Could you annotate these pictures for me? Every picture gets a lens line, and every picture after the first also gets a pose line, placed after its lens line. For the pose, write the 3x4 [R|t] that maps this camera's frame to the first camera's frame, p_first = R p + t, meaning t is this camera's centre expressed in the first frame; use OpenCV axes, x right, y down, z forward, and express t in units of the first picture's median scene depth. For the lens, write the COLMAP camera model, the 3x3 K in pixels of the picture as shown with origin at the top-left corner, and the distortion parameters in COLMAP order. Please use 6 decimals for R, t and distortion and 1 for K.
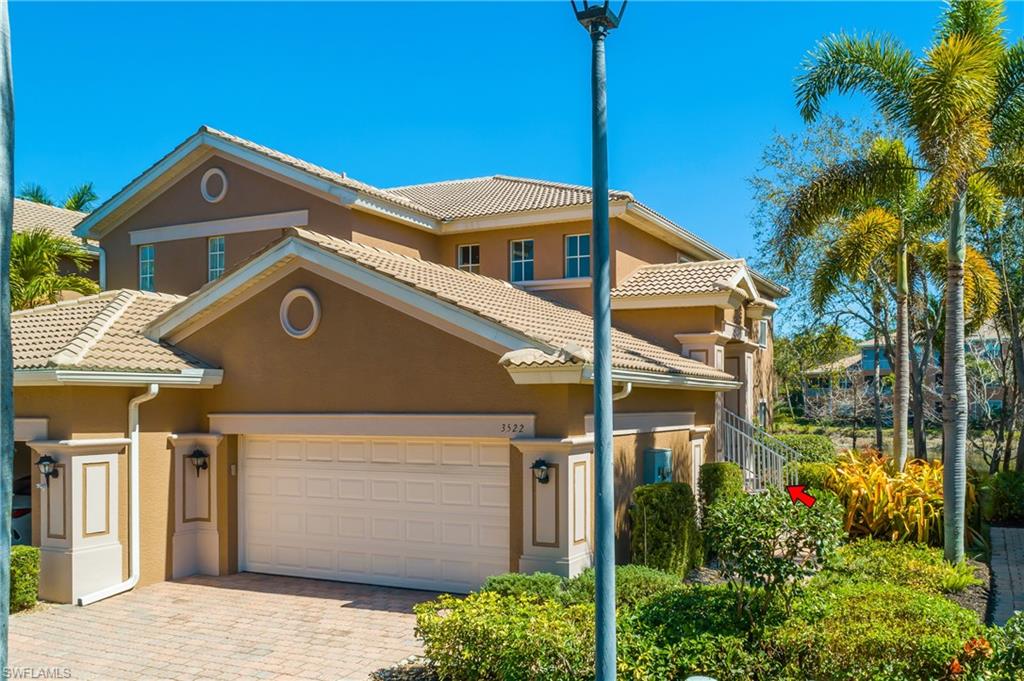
lens RADIAL K [[847.9, 0, 512.8], [0, 847.9, 406.8], [0, 0, 1]] dist [-0.001055, 0.004694]
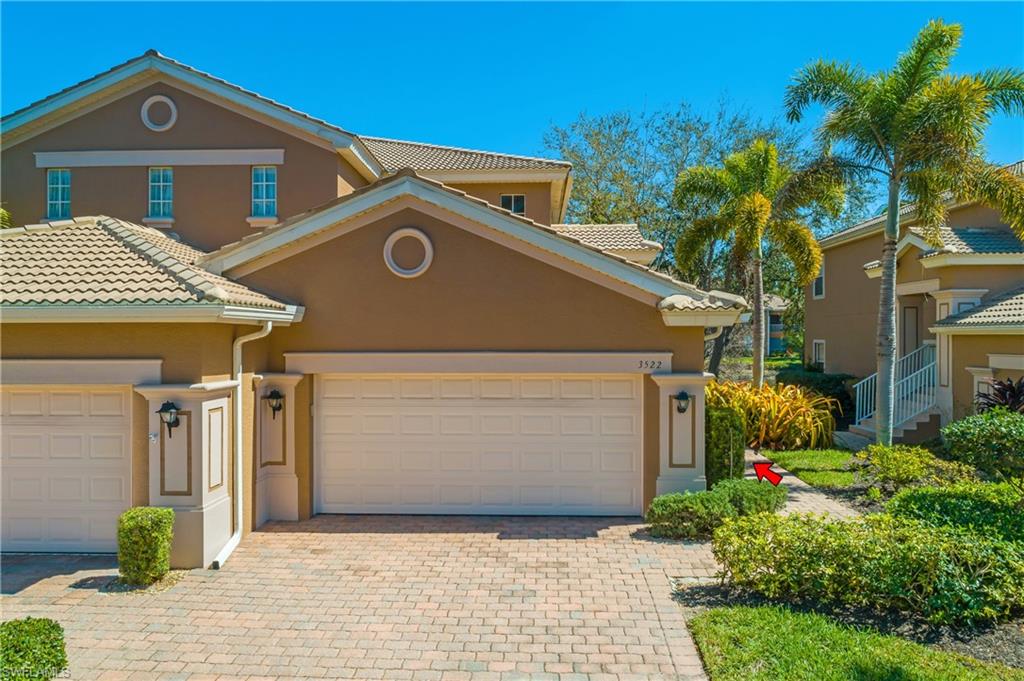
lens RADIAL K [[709.7, 0, 512.0], [0, 709.7, 340.5], [0, 0, 1]] dist [-0.003681, -0.001328]
pose [[0.923278, 0.001280, 0.384131, -0.465385], [-0.000262, 0.999996, -0.002704, -0.003843], [-0.384133, 0.002396, 0.923275, 0.173651]]
